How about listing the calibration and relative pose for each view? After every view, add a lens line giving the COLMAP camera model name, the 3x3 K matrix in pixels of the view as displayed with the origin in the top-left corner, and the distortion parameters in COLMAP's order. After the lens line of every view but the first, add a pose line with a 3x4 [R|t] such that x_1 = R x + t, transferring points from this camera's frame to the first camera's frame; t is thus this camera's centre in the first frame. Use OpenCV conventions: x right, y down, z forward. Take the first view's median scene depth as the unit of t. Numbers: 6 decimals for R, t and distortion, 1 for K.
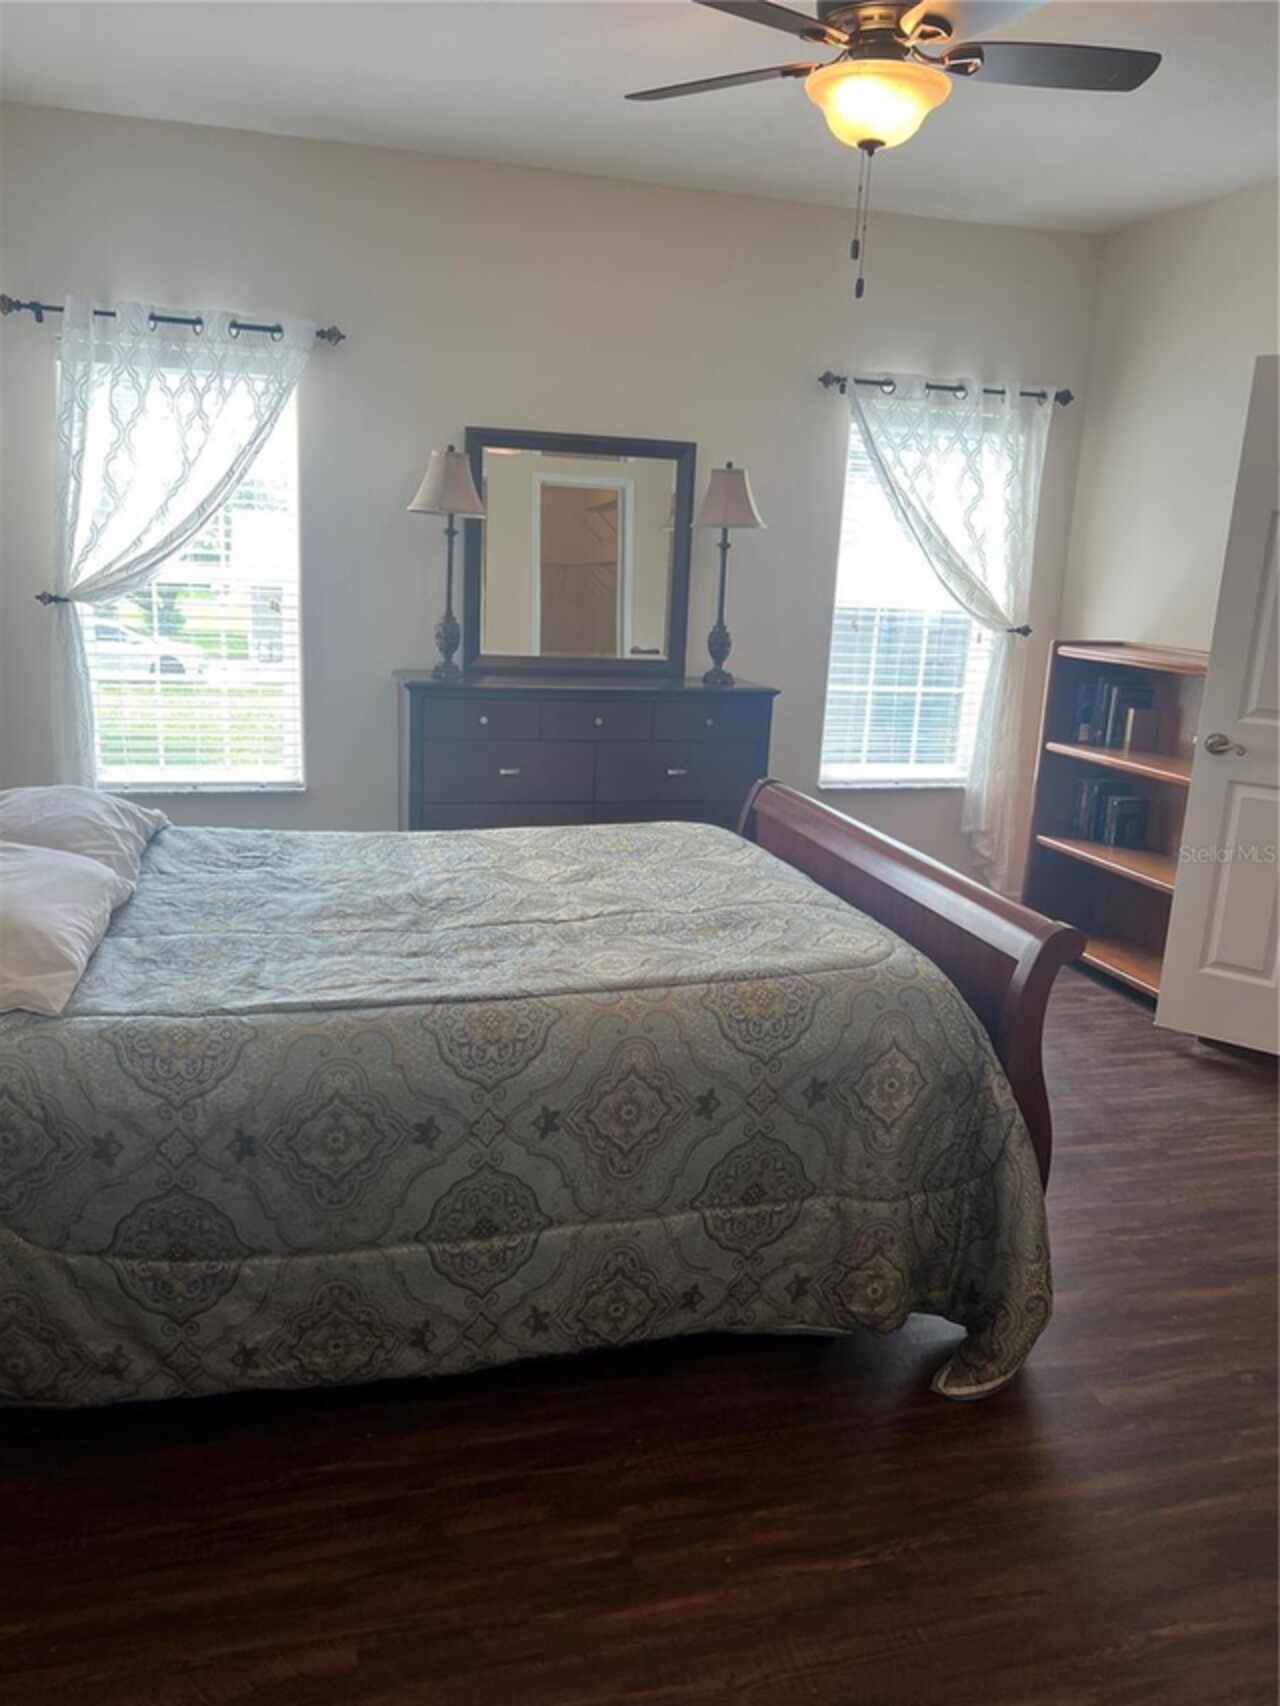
lens RADIAL K [[1283.4, 0, 640.0], [0, 1283.4, 853.0], [0, 0, 1]] dist [0.061464, -0.068758]
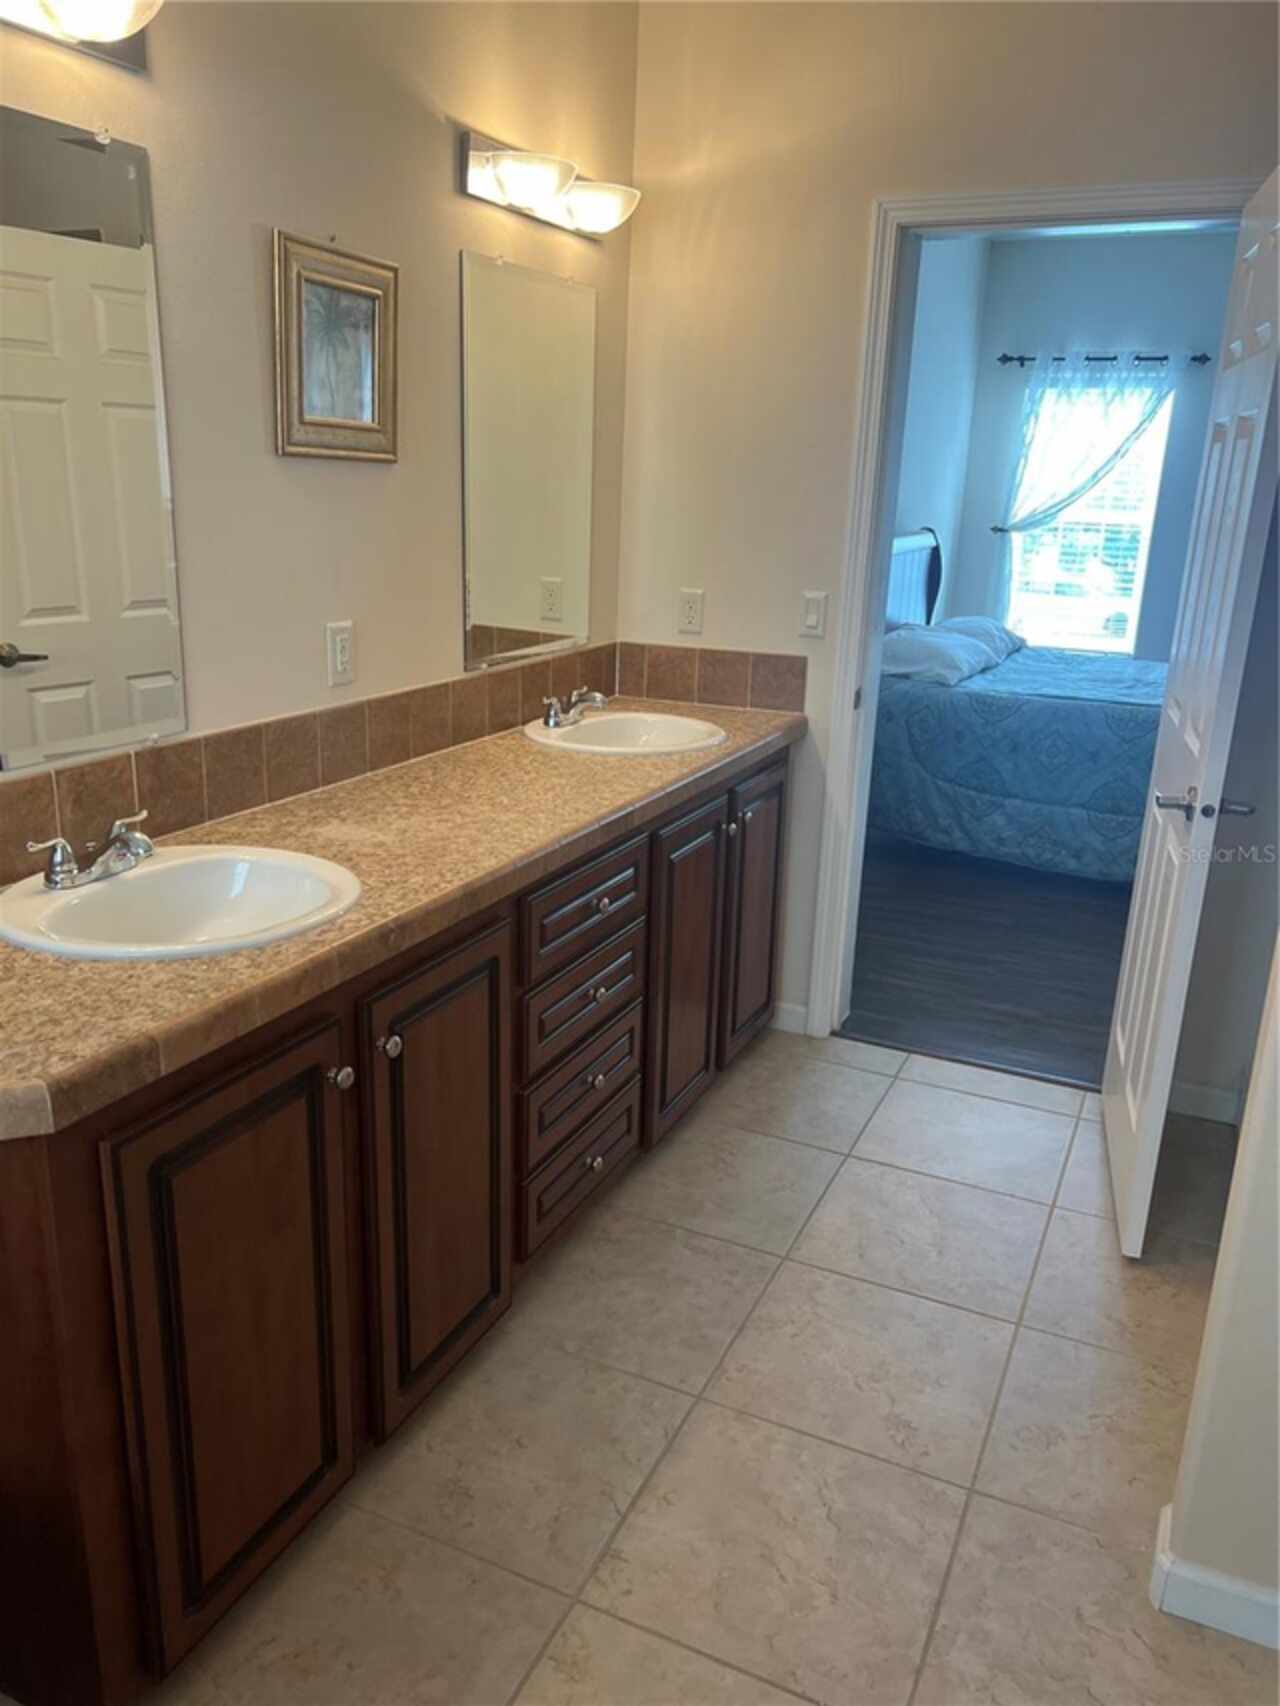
lens RADIAL K [[1283.4, 0, 640.0], [0, 1283.4, 853.0], [0, 0, 1]] dist [0.061464, -0.068758]
pose [[0.758018, 0.171597, -0.629256, 0.345098], [-0.157520, 0.984376, 0.078684, 0.169768], [0.632926, 0.039476, 0.773205, -0.621306]]
